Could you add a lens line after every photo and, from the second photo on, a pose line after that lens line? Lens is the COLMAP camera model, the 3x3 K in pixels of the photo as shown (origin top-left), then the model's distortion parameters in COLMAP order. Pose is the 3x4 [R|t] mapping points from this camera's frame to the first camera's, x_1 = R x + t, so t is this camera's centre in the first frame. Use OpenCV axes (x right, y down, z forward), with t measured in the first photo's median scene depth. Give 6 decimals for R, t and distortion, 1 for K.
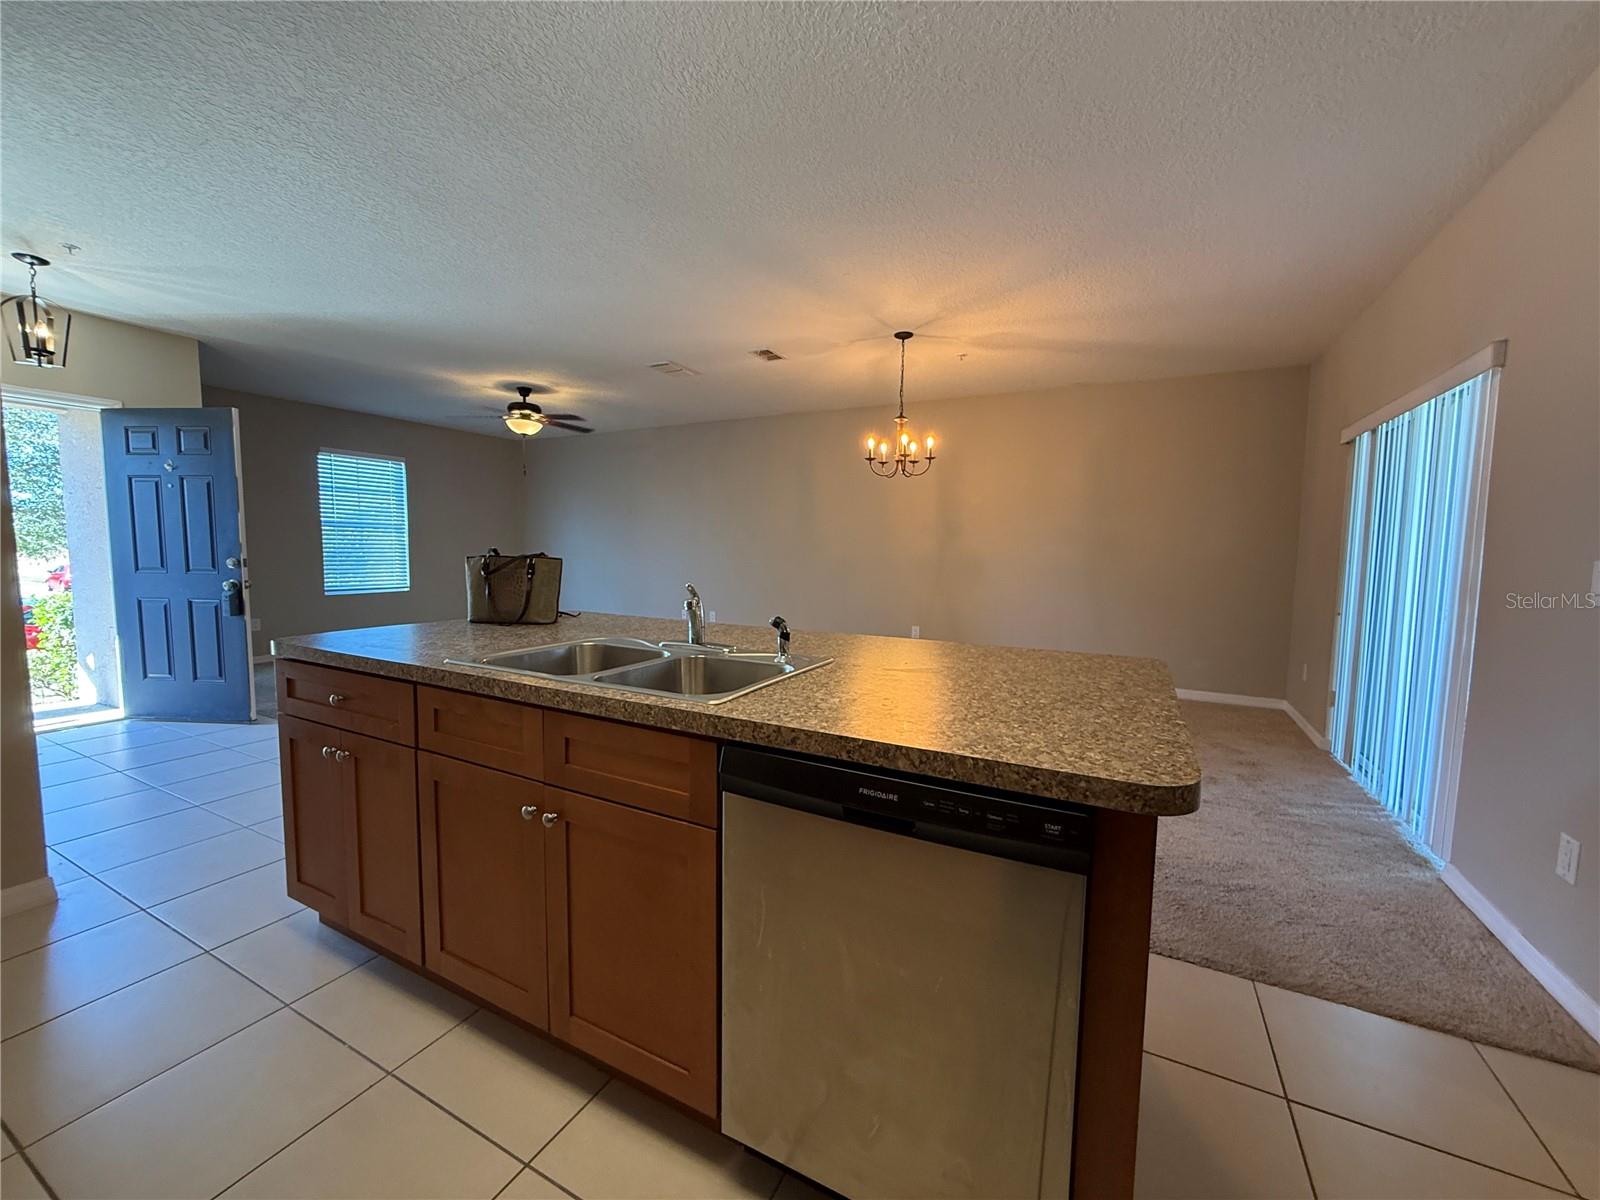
lens RADIAL K [[637.1, 0, 796.6], [0, 637.1, 601.1], [0, 0, 1]] dist [-0.000760, -0.000034]
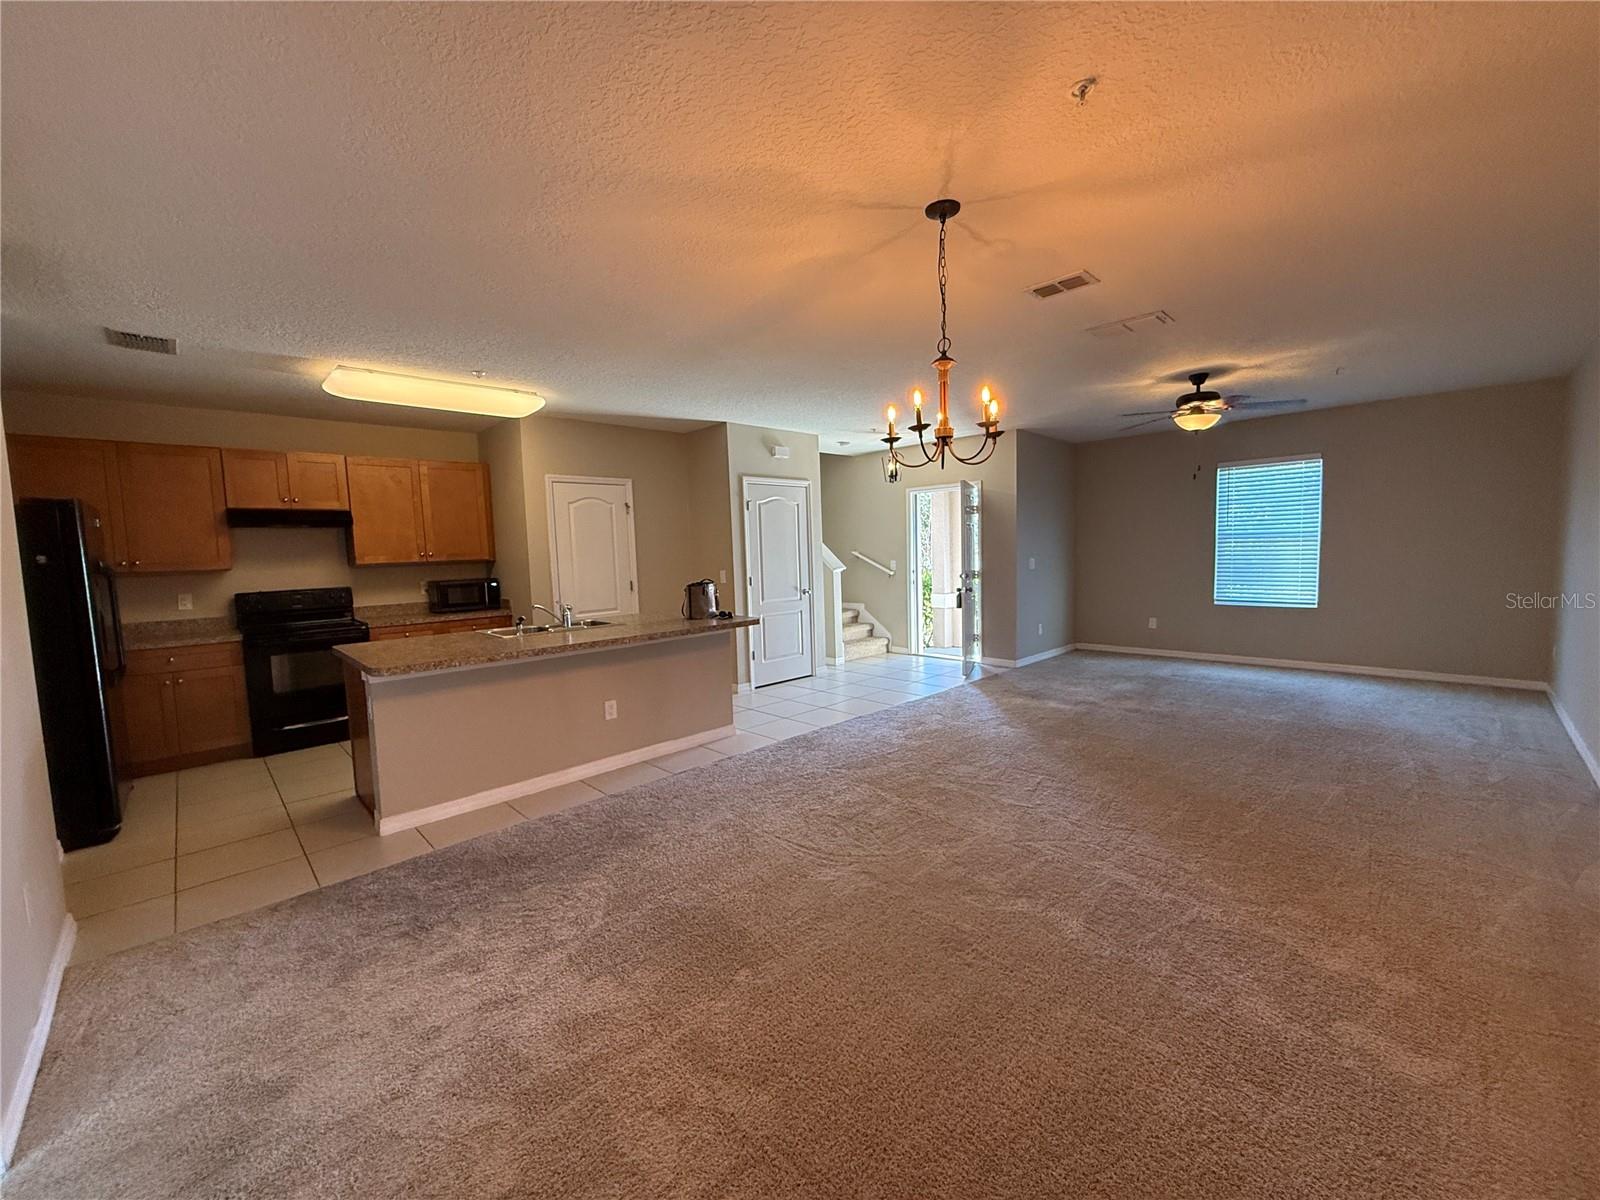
lens RADIAL K [[637.1, 0, 796.6], [0, 637.1, 601.1], [0, 0, 1]] dist [-0.000760, -0.000034]
pose [[-0.314486, 0.074814, -0.946309, 0.743869], [-0.054440, 0.993827, 0.096663, -0.124737], [0.947700, 0.081916, -0.308472, 1.060510]]
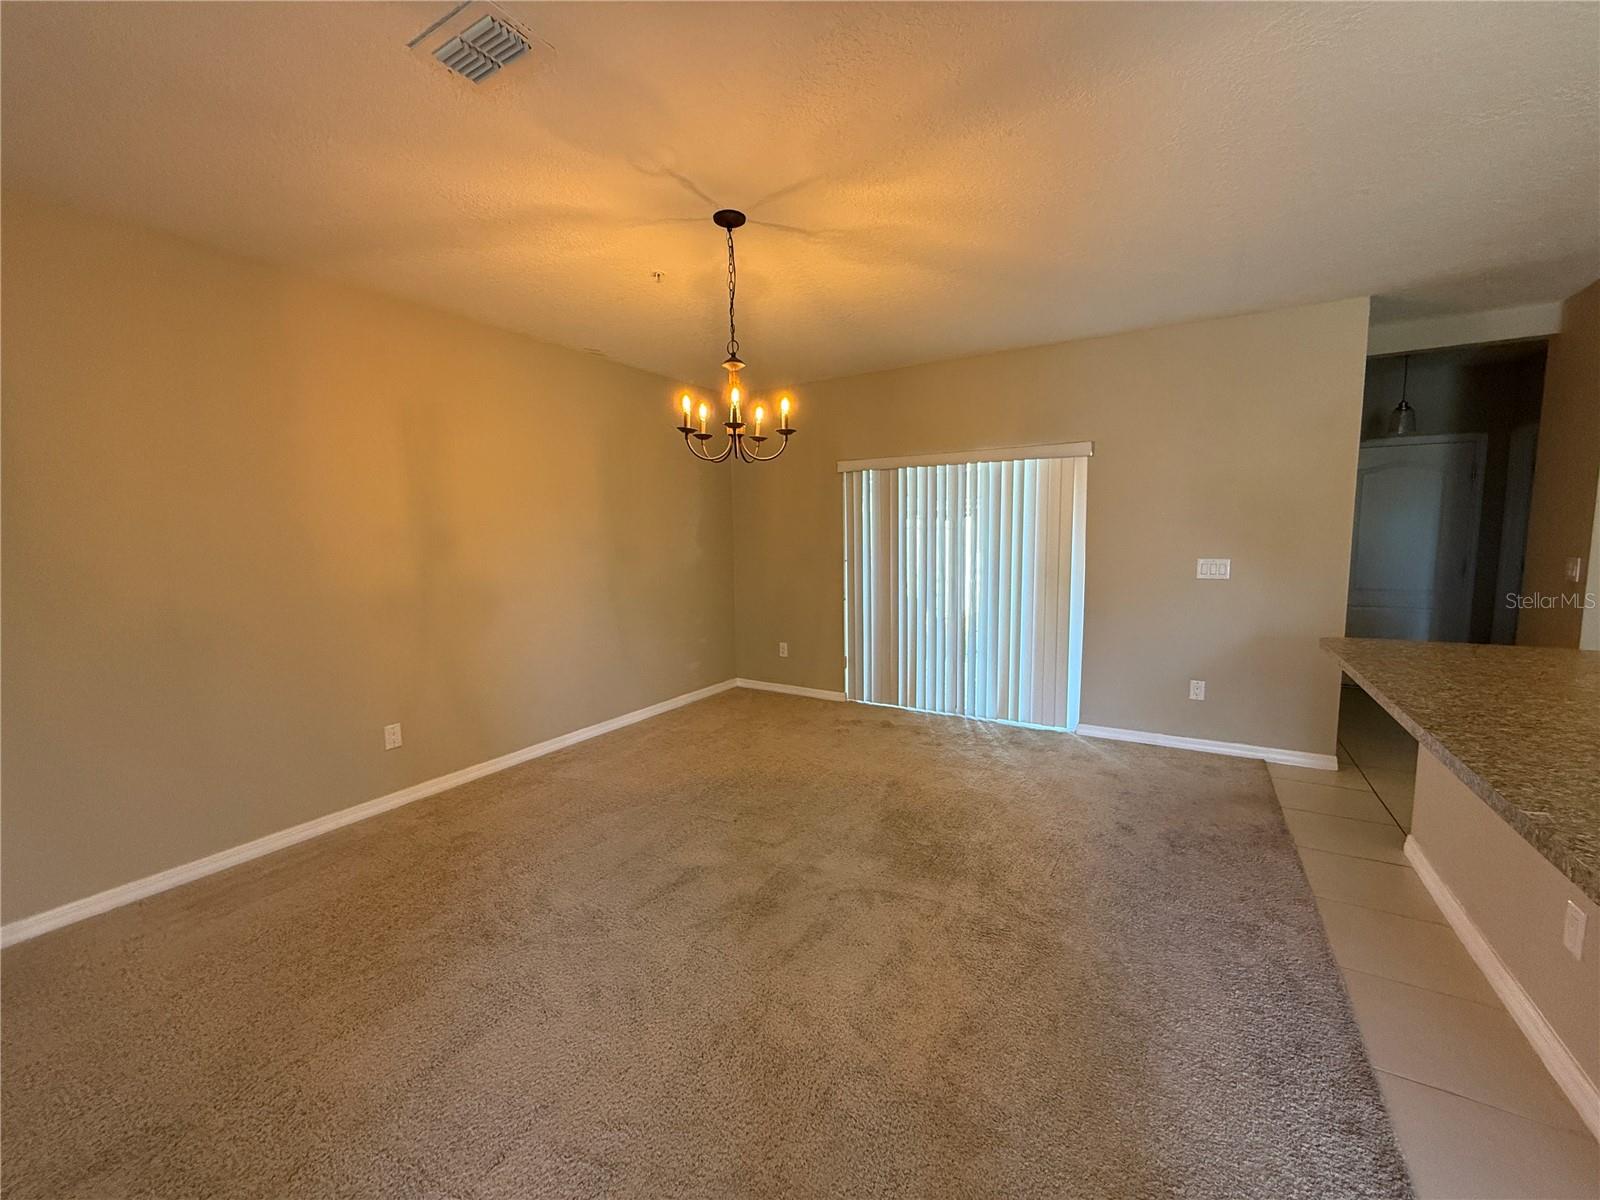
lens RADIAL K [[650.6, 0, 805.6], [0, 650.6, 604.9], [0, 0, 1]] dist [-0.001329, -0.000336]
pose [[0.052365, -0.129791, 0.990158, -0.457933], [0.100828, 0.987138, 0.124063, -0.131746], [-0.993525, 0.093339, 0.064778, 0.909871]]
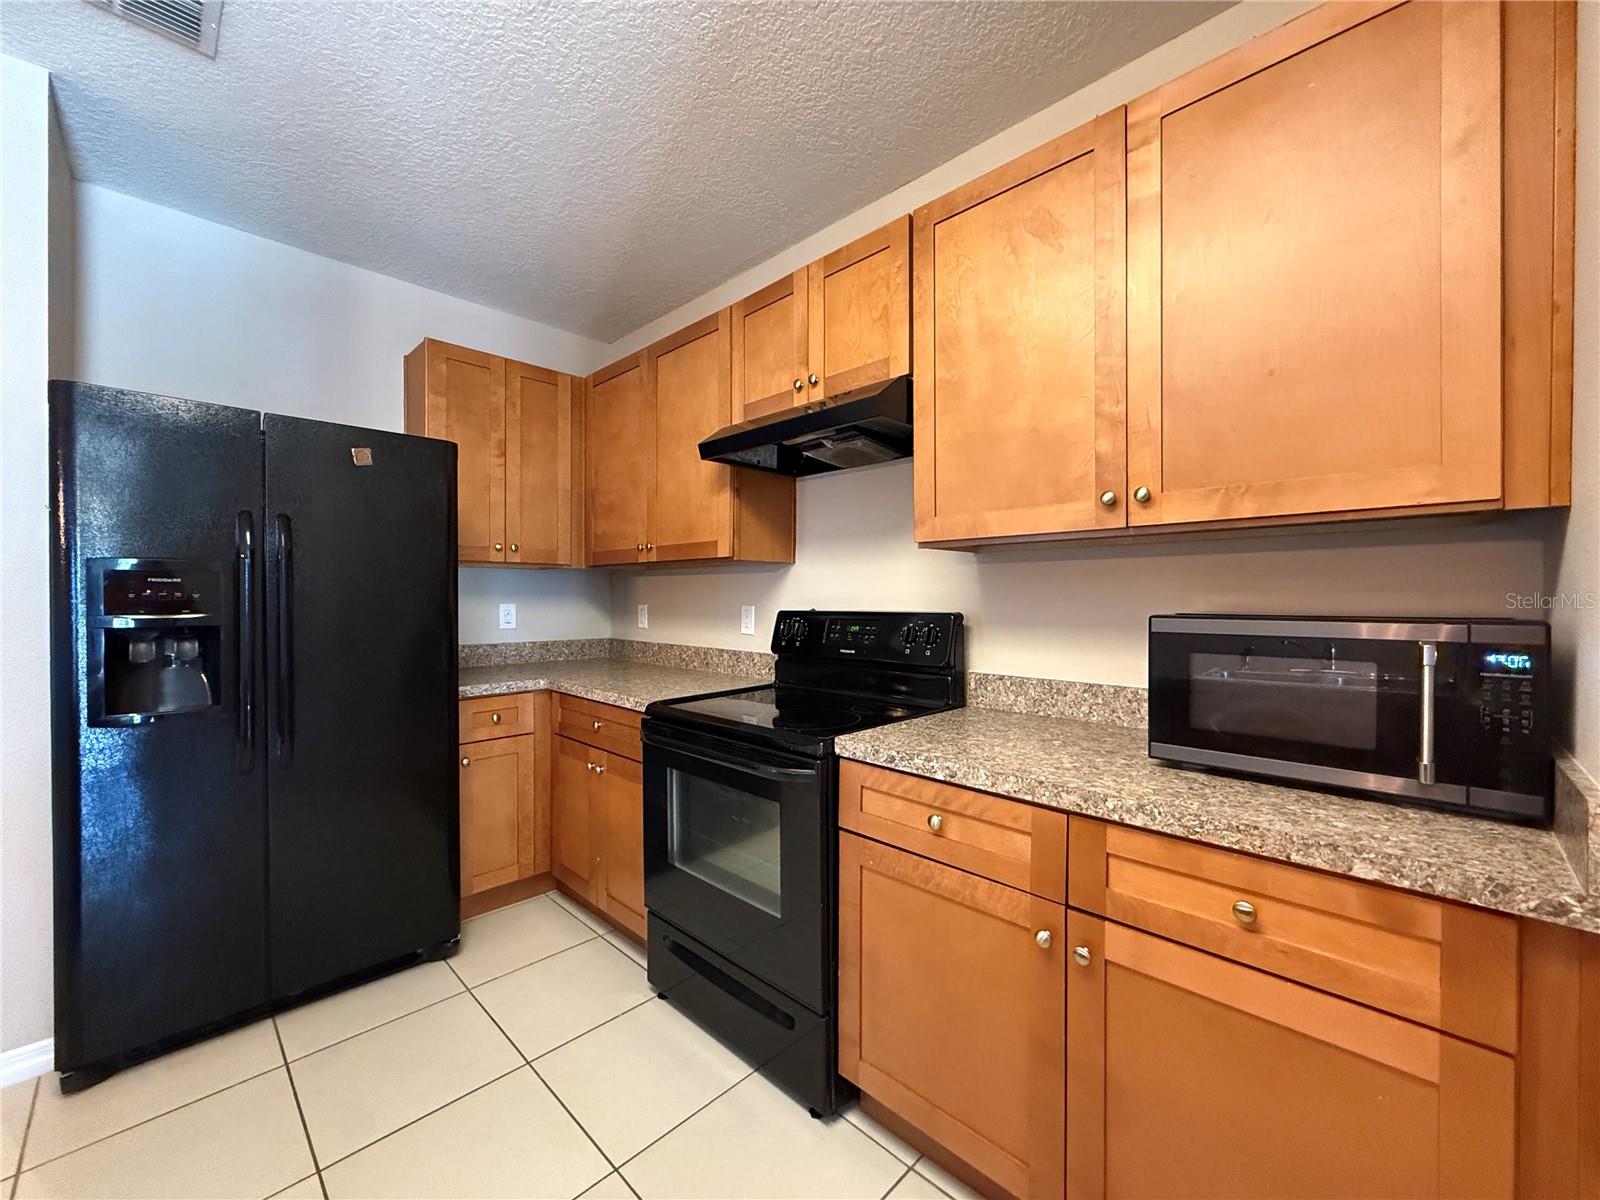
lens RADIAL K [[644.1, 0, 794.4], [0, 644.1, 597.3], [0, 0, 1]] dist [-0.001737, -0.000260]
pose [[-0.953630, -0.013105, 0.300695, -0.215506], [0.015066, 0.995721, 0.091175, -0.033160], [-0.300603, 0.091477, -0.949352, 0.264937]]
